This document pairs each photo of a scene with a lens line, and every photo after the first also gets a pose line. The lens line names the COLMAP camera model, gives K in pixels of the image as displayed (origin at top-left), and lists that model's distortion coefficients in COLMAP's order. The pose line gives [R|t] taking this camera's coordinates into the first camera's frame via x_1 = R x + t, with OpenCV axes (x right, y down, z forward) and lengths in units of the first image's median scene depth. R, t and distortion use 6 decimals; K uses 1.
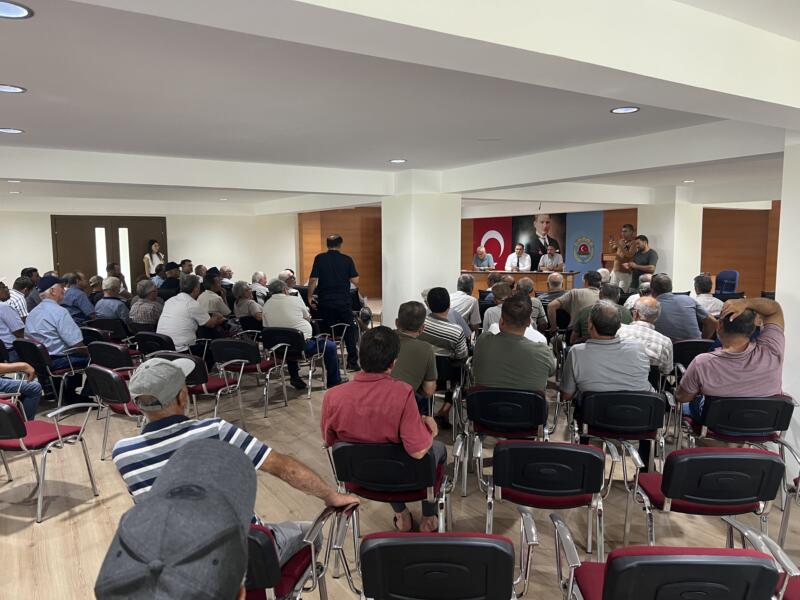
lens RADIAL K [[605.3, 0, 385.9], [0, 605.3, 297.9], [0, 0, 1]] dist [0.008338, -0.029667]
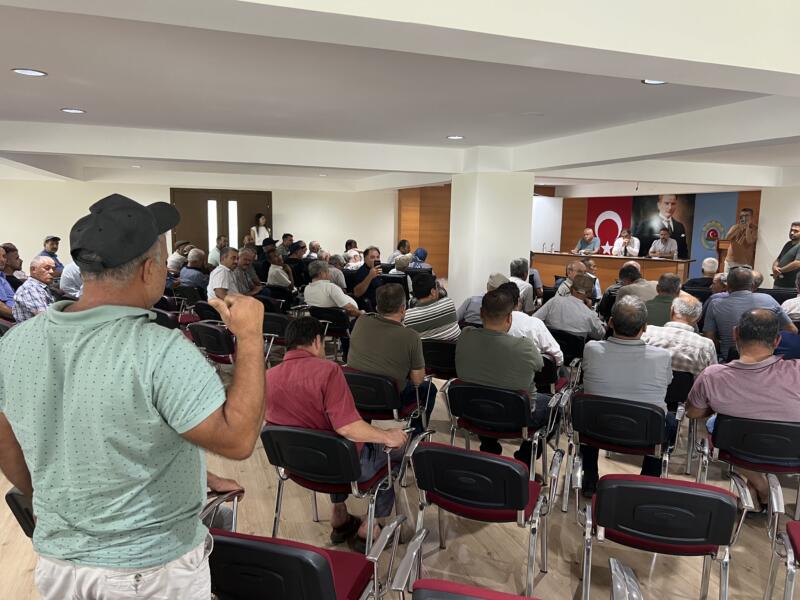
lens RADIAL K [[605.3, 0, 385.9], [0, 605.3, 297.9], [0, 0, 1]] dist [0.008338, -0.029667]
pose [[0.974882, 0.053956, -0.216087, 0.067575], [-0.045502, 0.997999, 0.043914, -0.005092], [0.218024, -0.032979, 0.975386, 0.017415]]
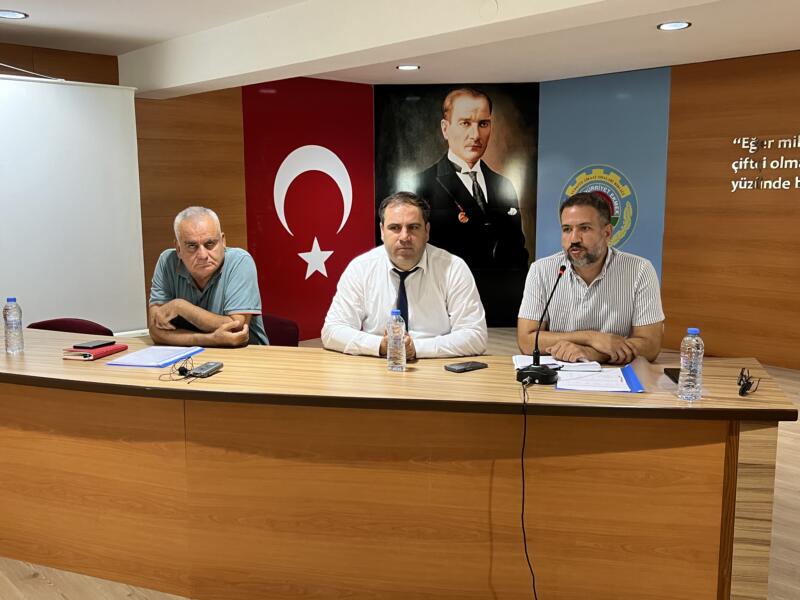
lens RADIAL K [[783.4, 0, 400.0], [0, 783.4, 300.0], [0, 0, 1]] dist [0.014426, -0.015568]
pose [[0.975013, -0.032371, 0.219775, 0.175016], [0.020926, 0.998310, 0.054209, -0.073694], [-0.221159, -0.048255, 0.974043, 0.810036]]
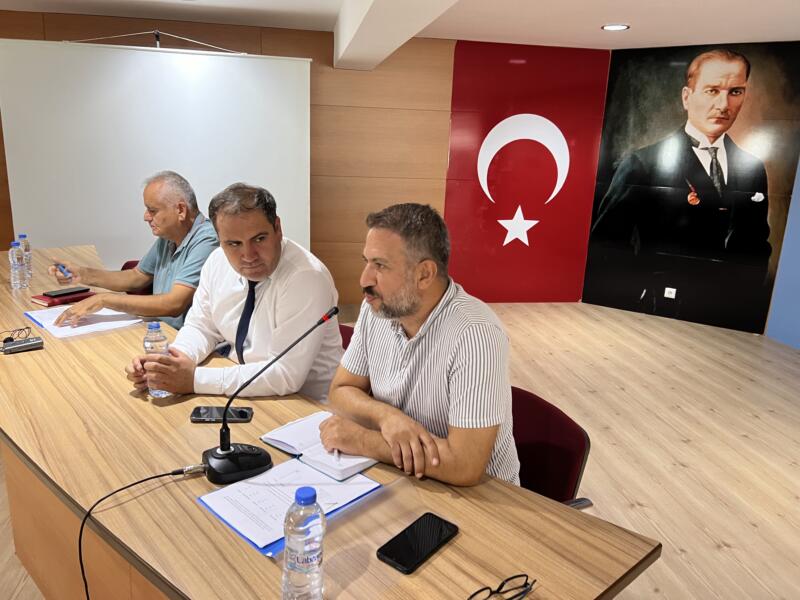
lens RADIAL K [[605.3, 0, 385.9], [0, 605.3, 297.9], [0, 0, 1]] dist [0.008338, -0.029667]
pose [[0.931442, 0.128507, -0.340444, 0.303445], [-0.072484, 0.982341, 0.172488, -0.091753], [0.356597, -0.135985, 0.924309, 0.912193]]
